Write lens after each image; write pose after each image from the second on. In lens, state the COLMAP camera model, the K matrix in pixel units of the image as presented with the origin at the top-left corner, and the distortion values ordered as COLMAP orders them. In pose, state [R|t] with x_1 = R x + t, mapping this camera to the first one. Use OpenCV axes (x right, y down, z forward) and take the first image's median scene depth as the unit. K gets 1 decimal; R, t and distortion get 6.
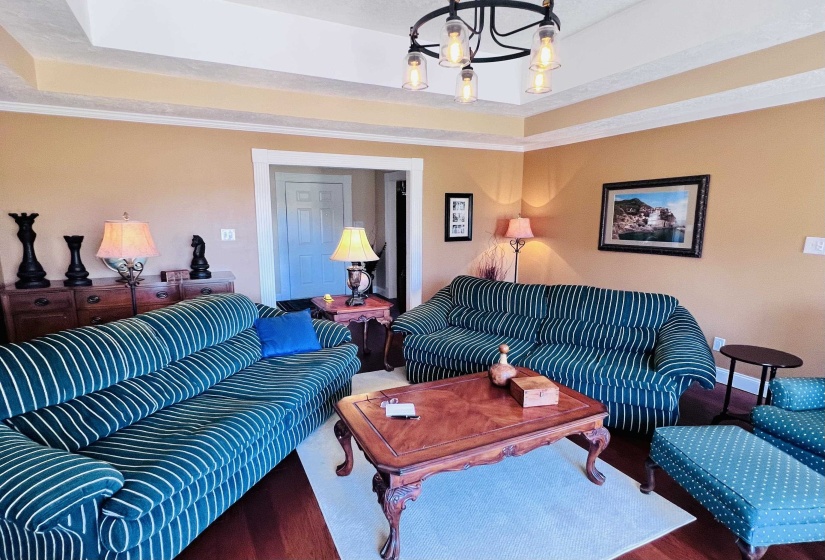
lens RADIAL K [[457.9, 0, 412.5], [0, 457.9, 280.0], [0, 0, 1]] dist [0.001271, 0.000156]
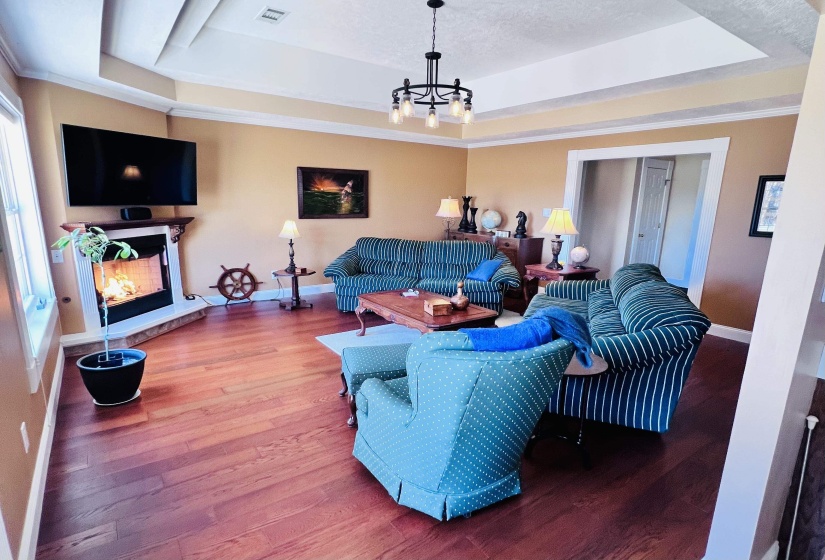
lens RADIAL K [[438.0, 0, 412.5], [0, 438.0, 280.0], [0, 0, 1]] dist [0.000560, 0.000015]
pose [[0.143918, 0.183845, -0.972362, 0.948326], [-0.166503, 0.973082, 0.159337, -0.039665], [0.975482, 0.138970, 0.170655, 0.368648]]
